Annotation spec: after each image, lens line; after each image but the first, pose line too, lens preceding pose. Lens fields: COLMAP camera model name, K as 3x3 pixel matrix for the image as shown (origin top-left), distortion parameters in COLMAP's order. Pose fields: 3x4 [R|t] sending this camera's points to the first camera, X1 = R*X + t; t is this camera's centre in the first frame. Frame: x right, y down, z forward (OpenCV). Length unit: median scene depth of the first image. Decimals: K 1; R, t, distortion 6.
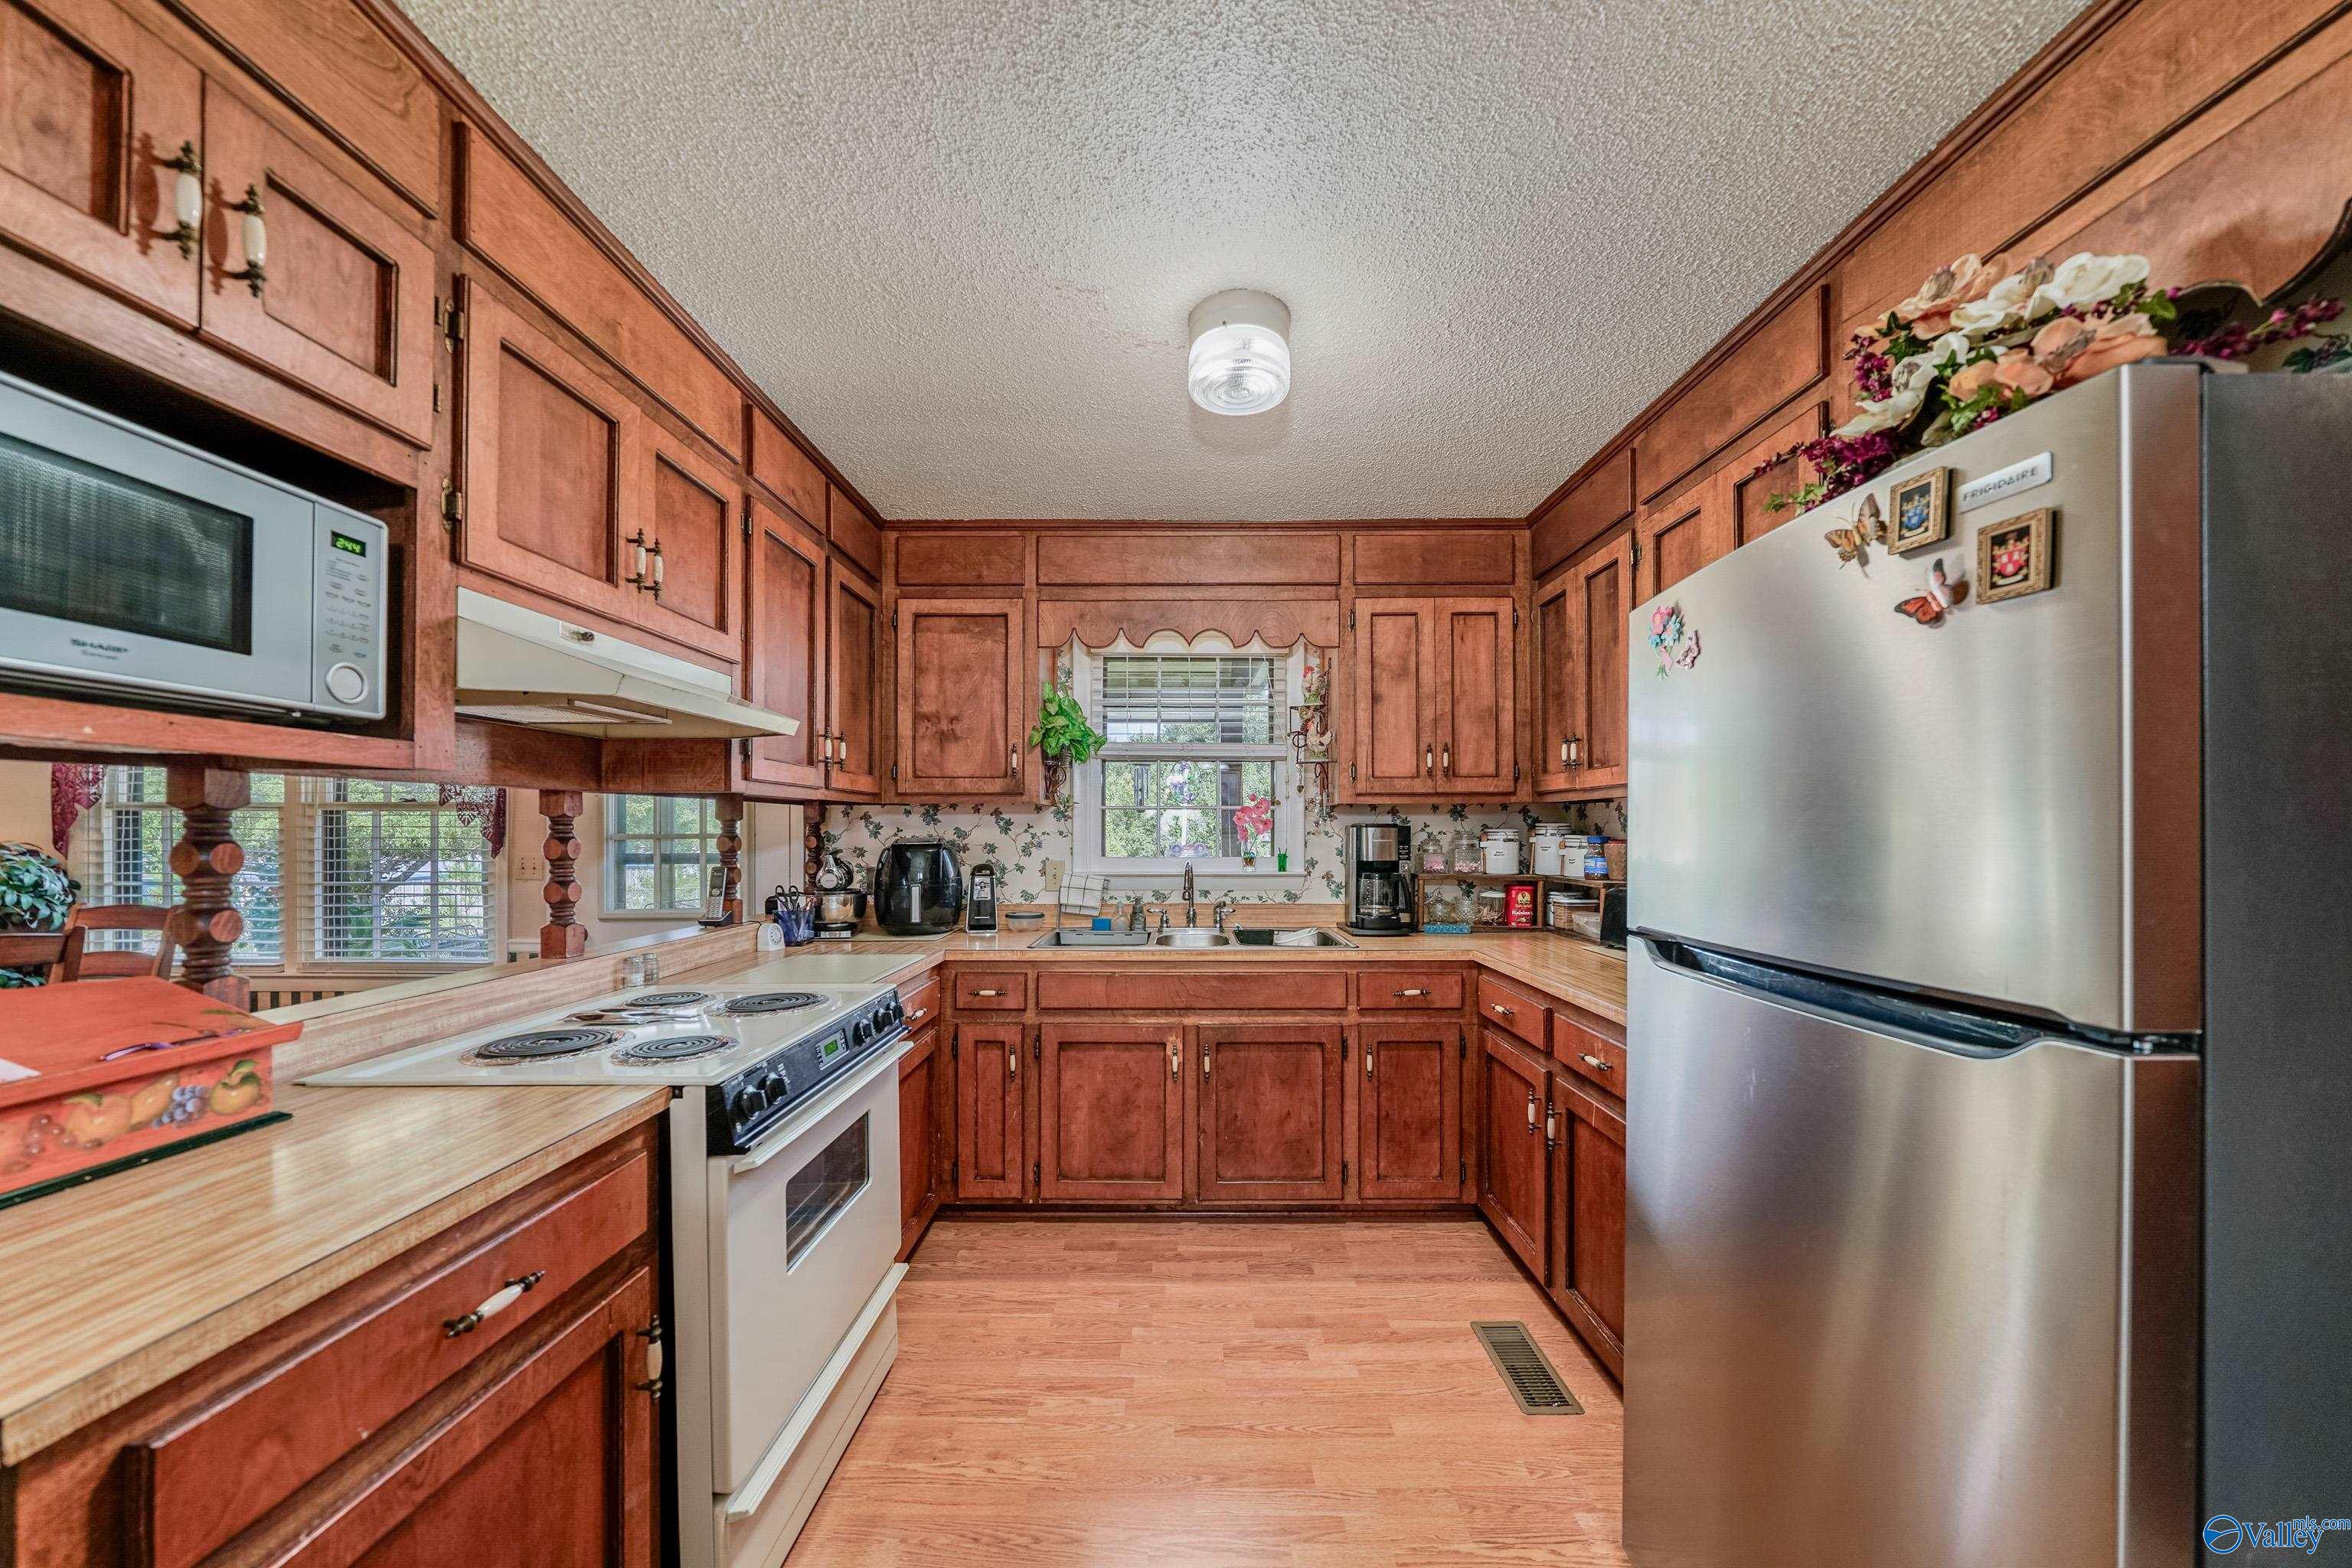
lens RADIAL K [[824.1, 0, 1178.2], [0, 824.1, 813.6], [0, 0, 1]] dist [-0.005740, 0.000172]
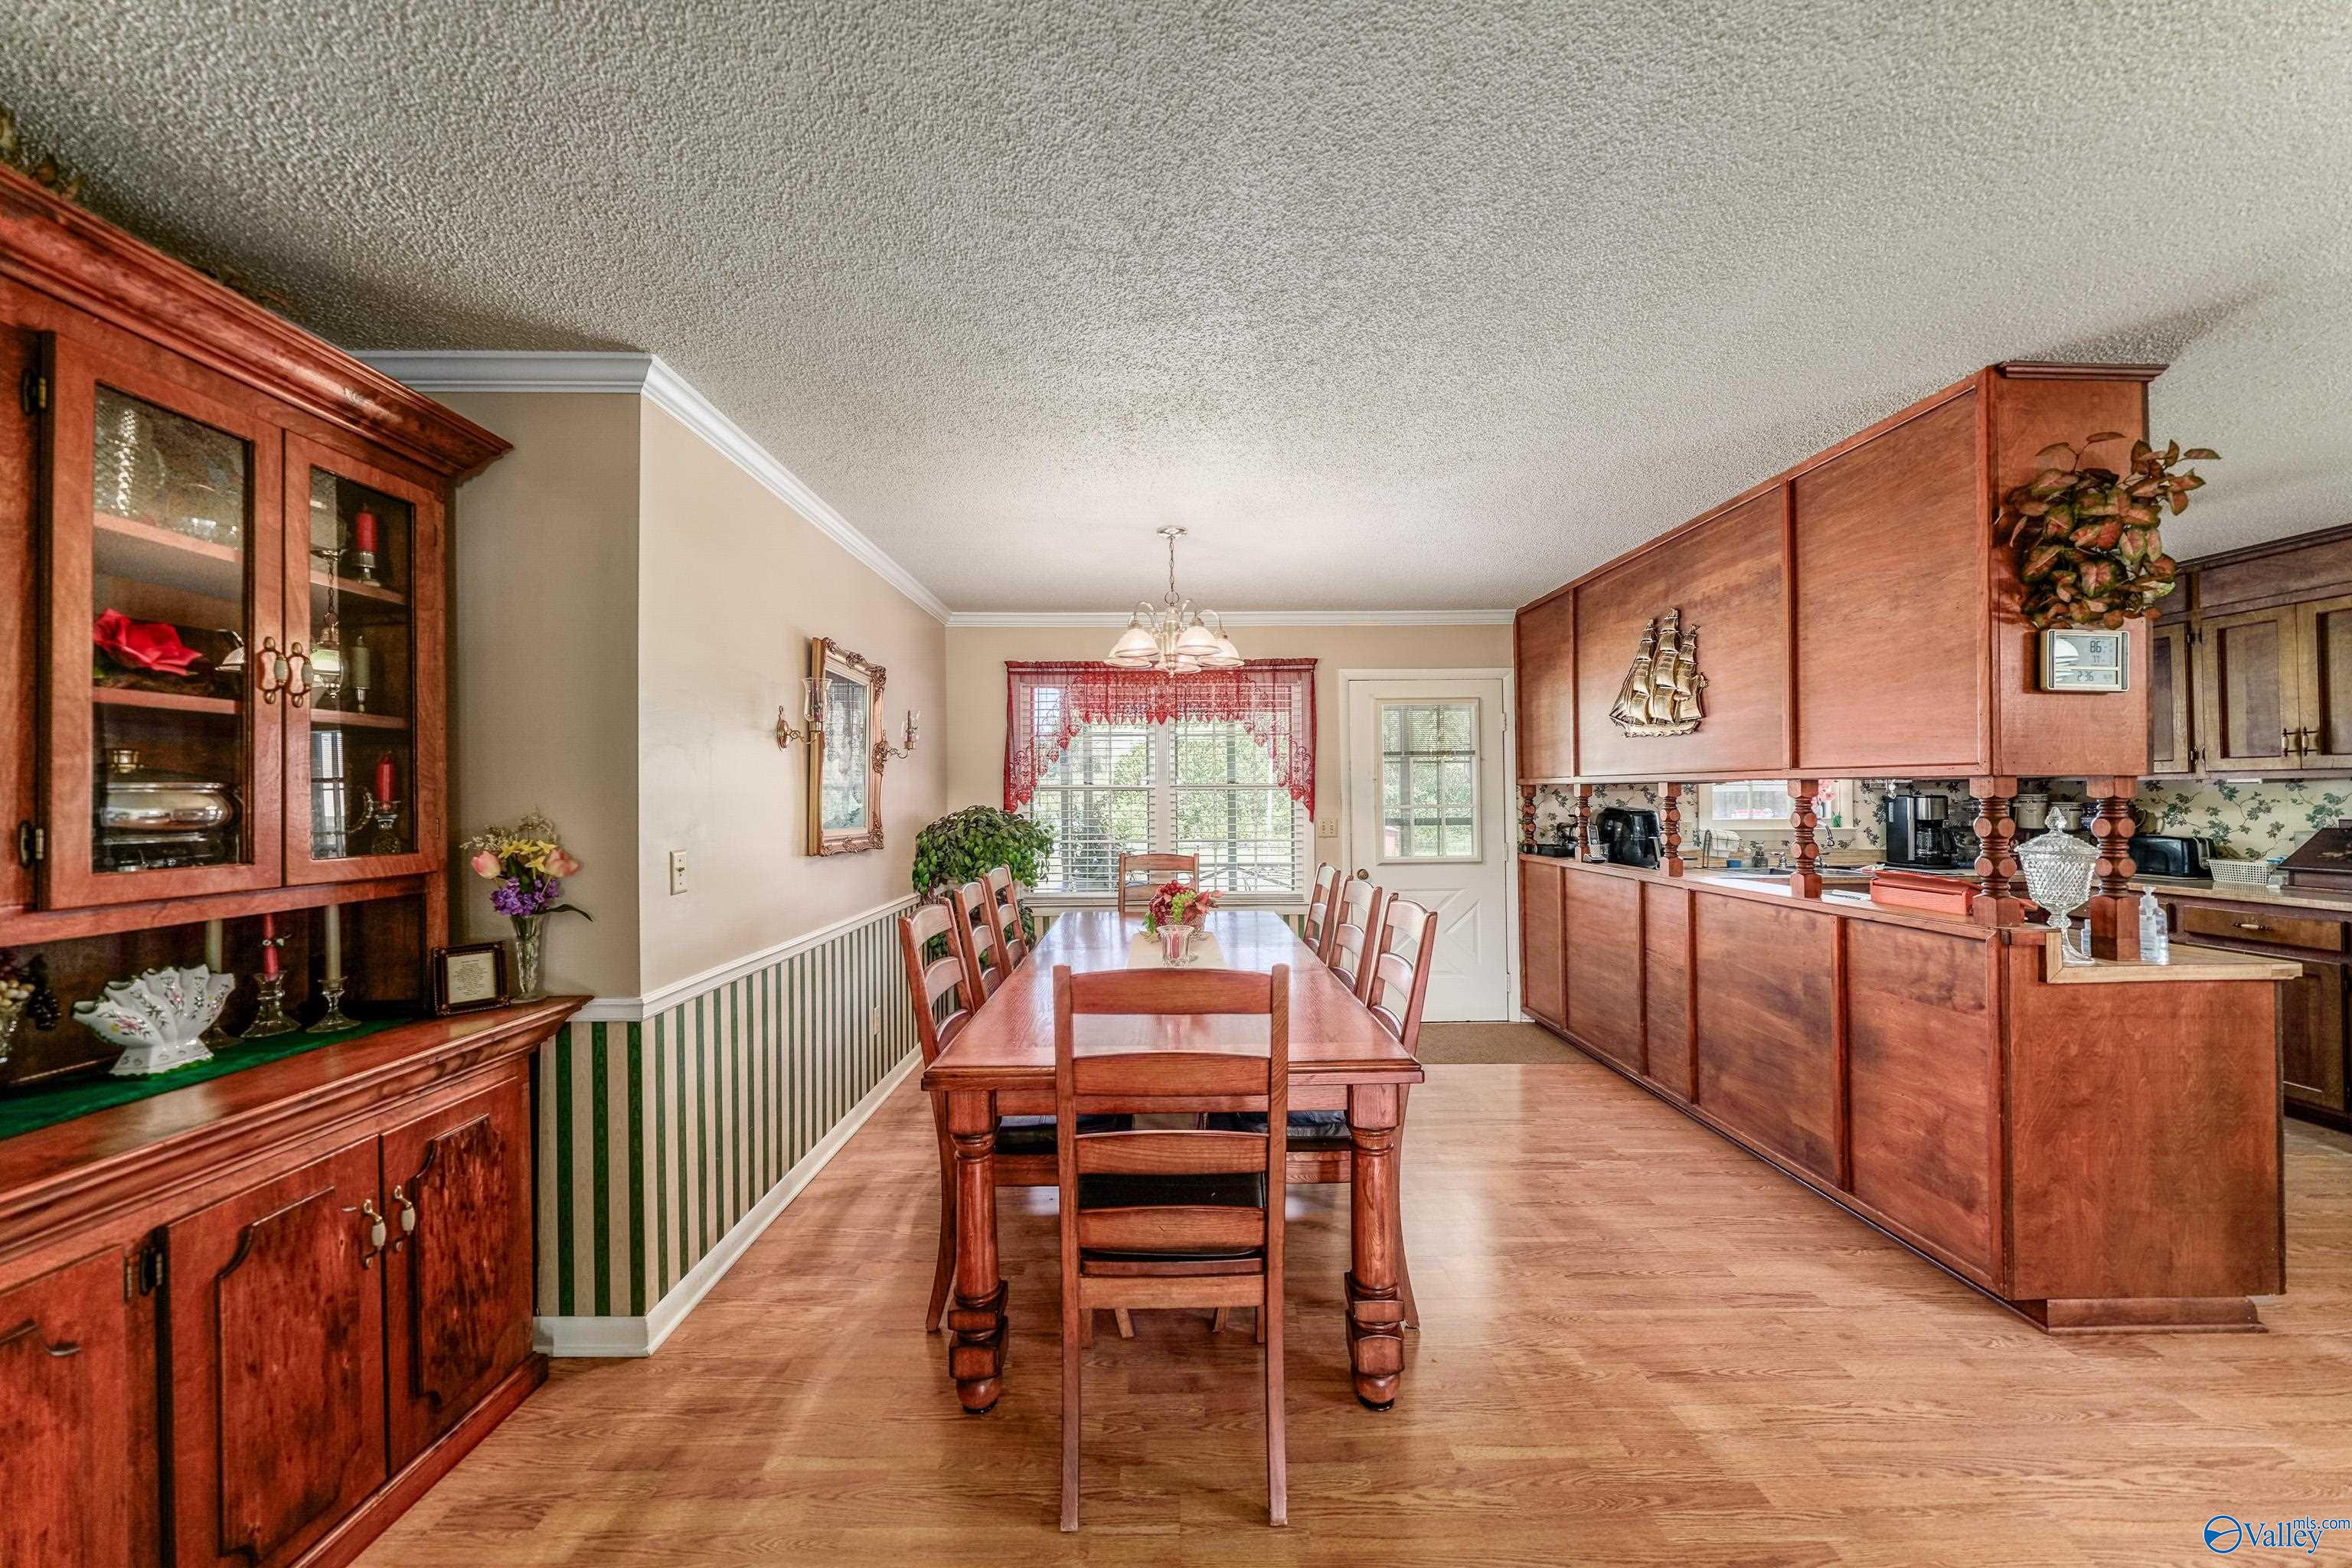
lens RADIAL K [[807.4, 0, 1168.7], [0, 807.4, 784.5], [0, 0, 1]] dist [-0.004959, 0.000297]
pose [[0.999898, -0.006159, 0.012875, -1.344802], [0.006055, 0.999949, 0.008100, -0.032150], [-0.012925, -0.008021, 0.999884, -0.525763]]
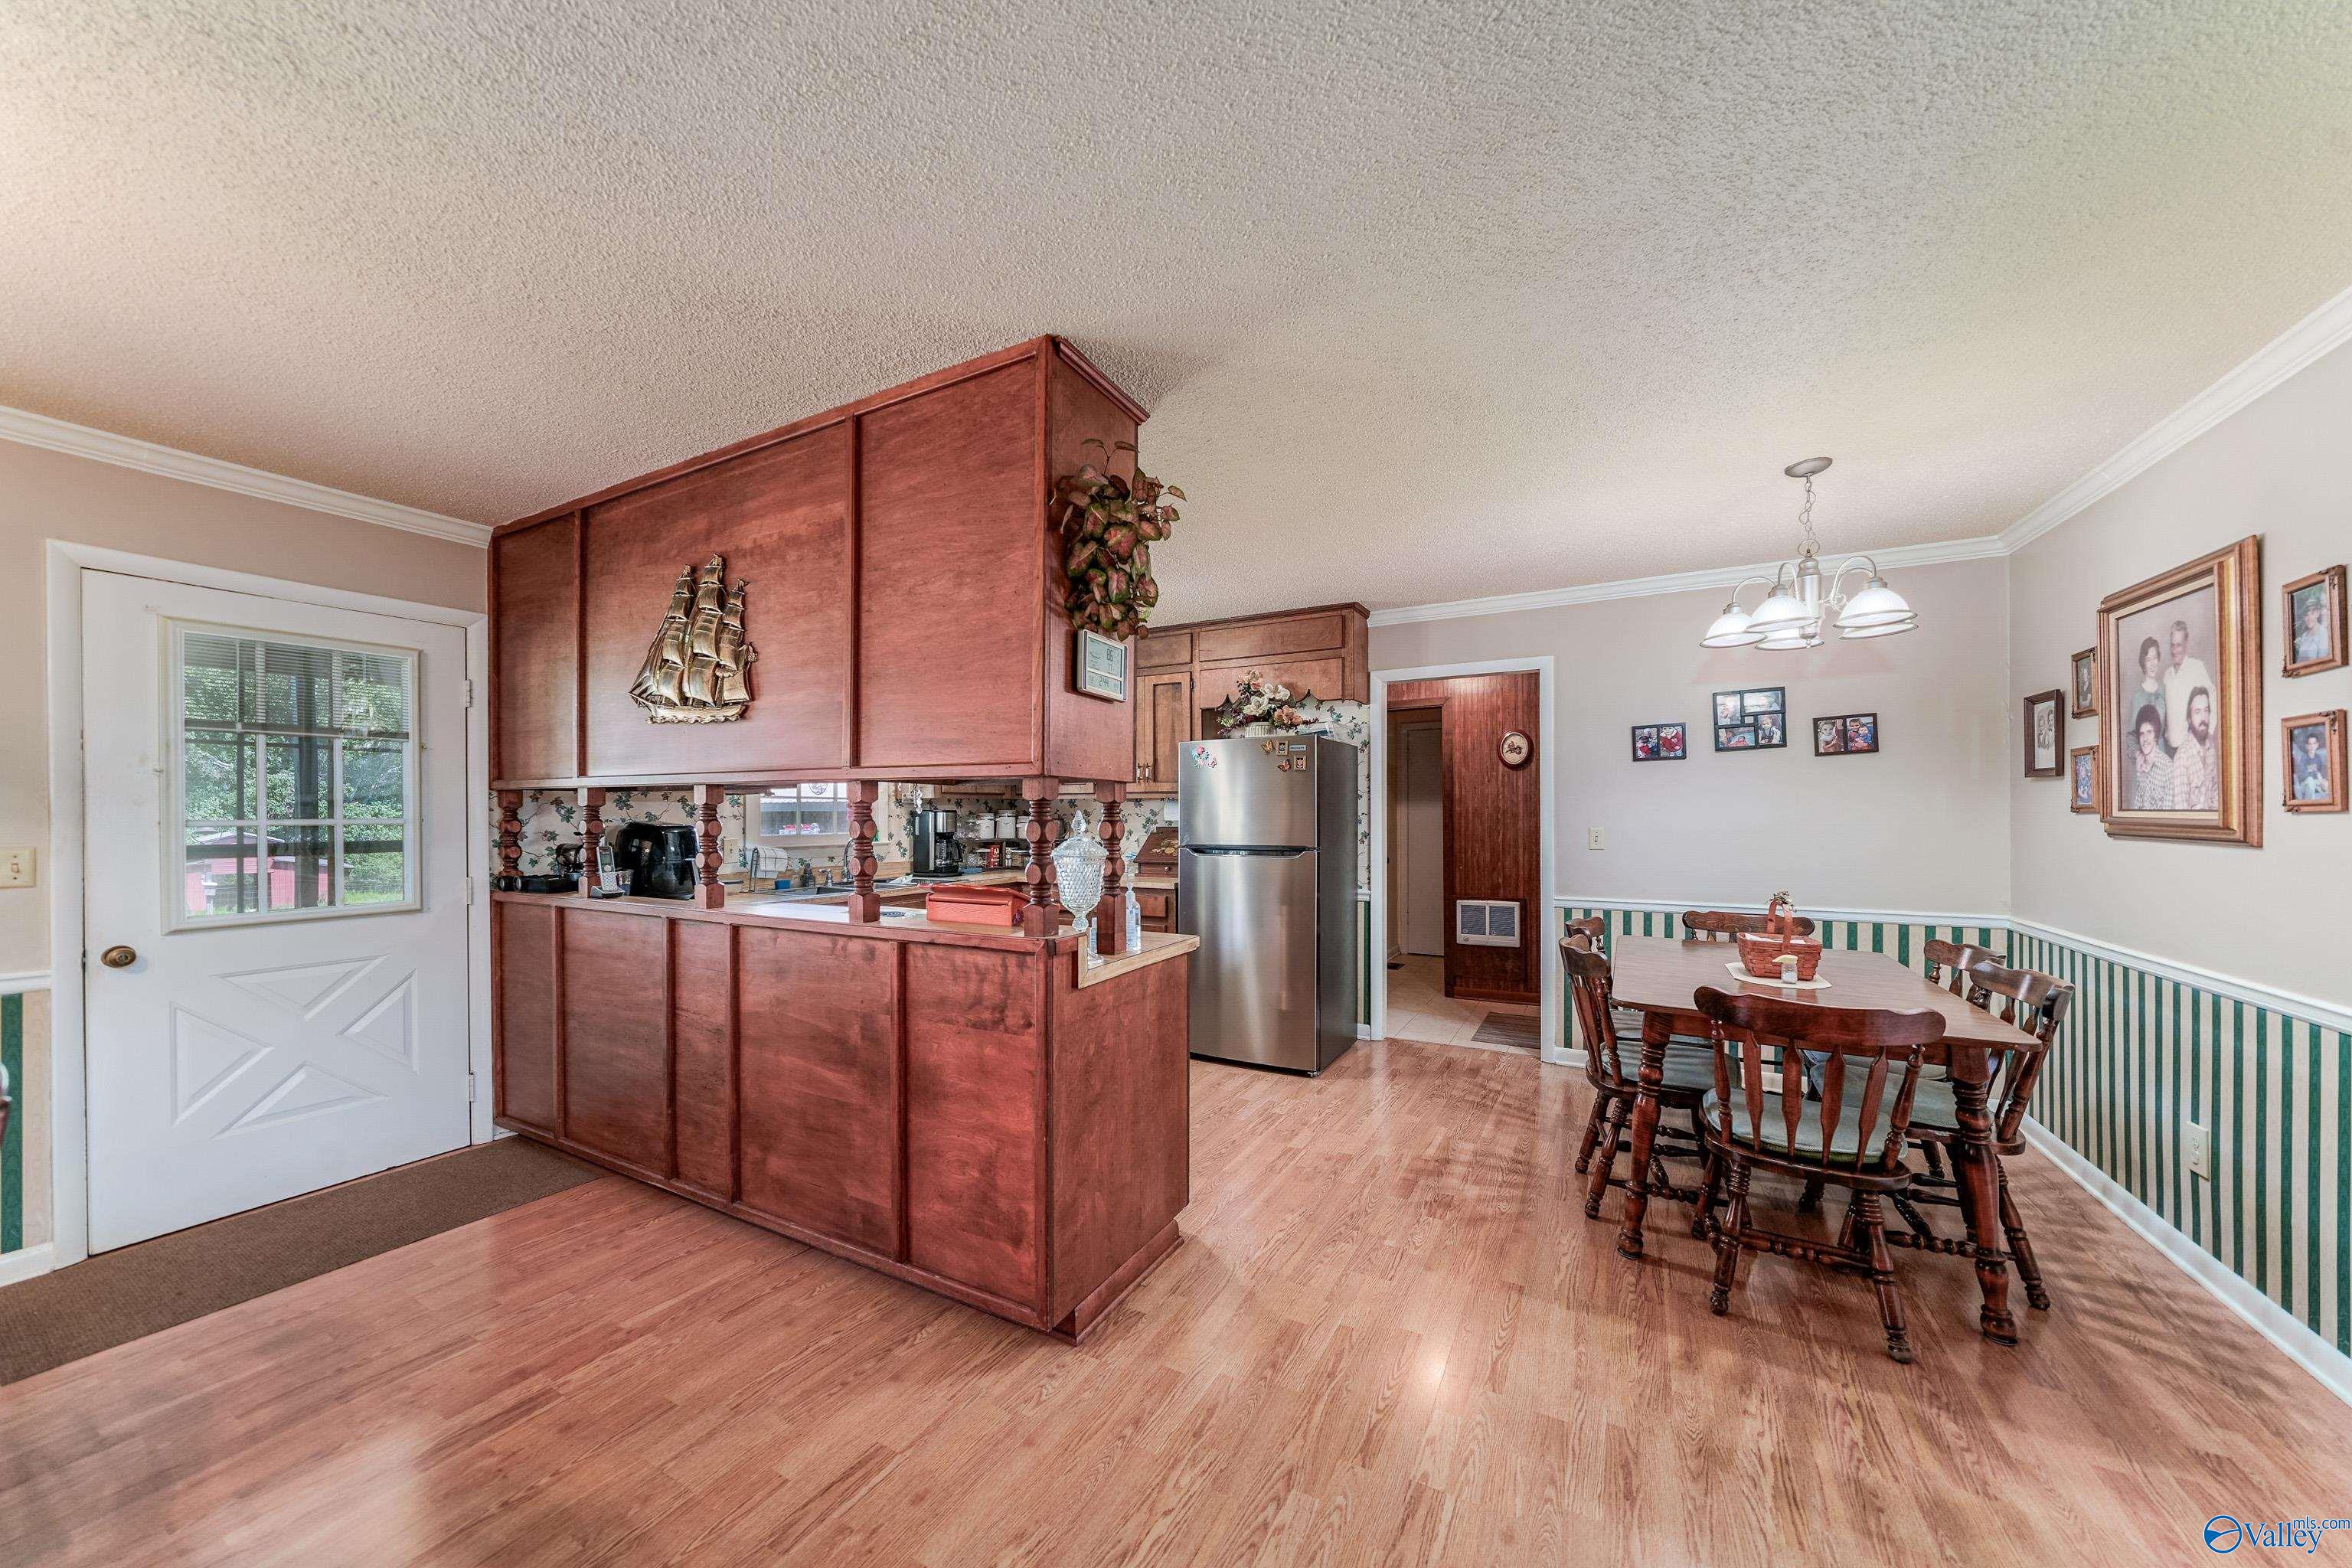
lens RADIAL K [[815.7, 0, 1182.1], [0, 815.7, 812.6], [0, 0, 1]] dist [-0.009692, 0.000047]
pose [[0.466726, 0.000249, 0.884402, -1.134836], [-0.016928, 0.999819, 0.008652, -0.005491], [-0.884240, -0.019009, 0.466646, -0.221245]]
